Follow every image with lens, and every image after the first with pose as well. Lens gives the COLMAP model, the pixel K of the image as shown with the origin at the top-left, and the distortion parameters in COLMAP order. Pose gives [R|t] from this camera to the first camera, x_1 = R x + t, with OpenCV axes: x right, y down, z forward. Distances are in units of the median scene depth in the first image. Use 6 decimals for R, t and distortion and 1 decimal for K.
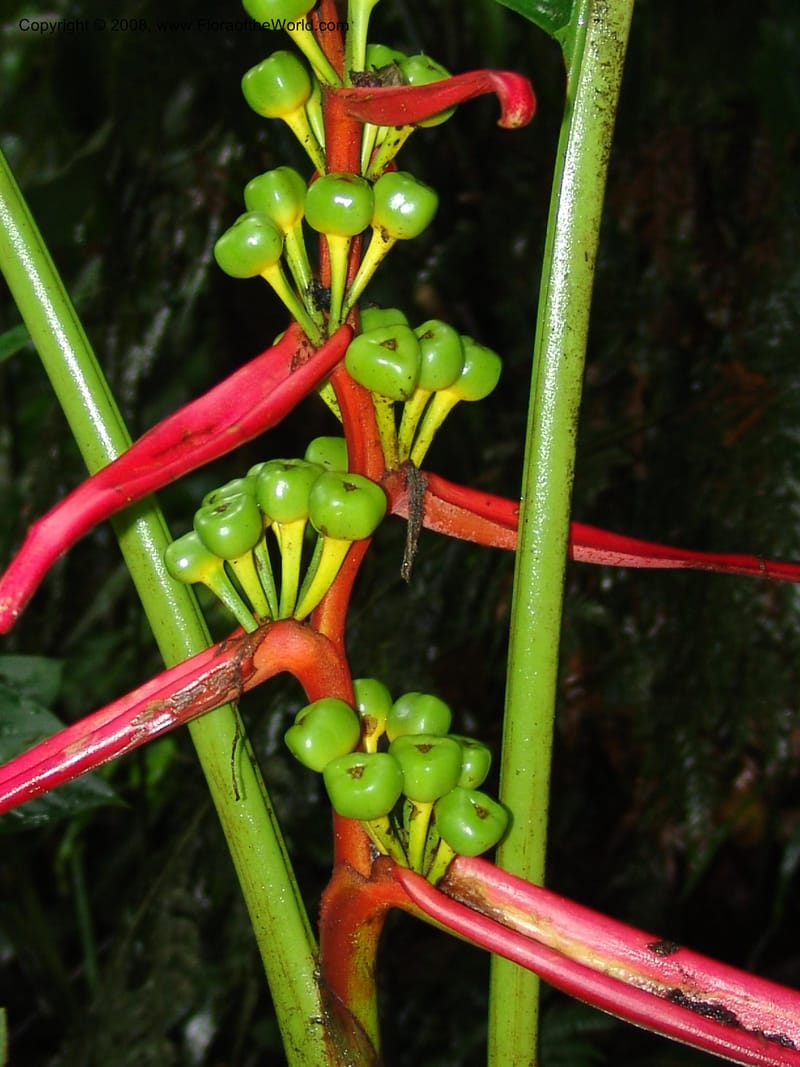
lens RADIAL K [[1398.1, 0, 398.2], [0, 1398.1, 521.8], [0, 0, 1]] dist [-0.075821, 0.098818]
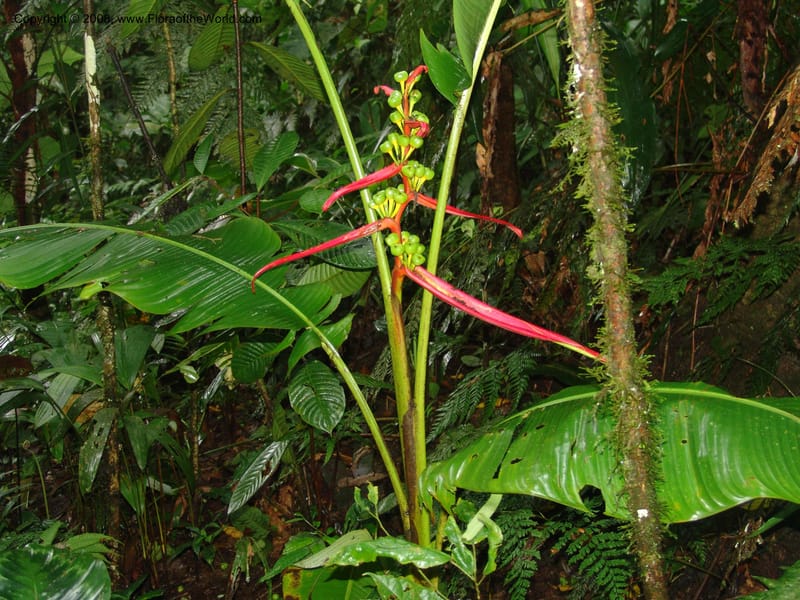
lens RADIAL K [[1048.3, 0, 400.0], [0, 1048.3, 300.0], [0, 0, 1]] dist [-0.075821, 0.098818]
pose [[0.971750, 0.128930, -0.197687, 0.770483], [-0.090409, 0.977061, 0.192817, -0.387185], [0.218012, -0.169498, 0.961115, -2.801397]]
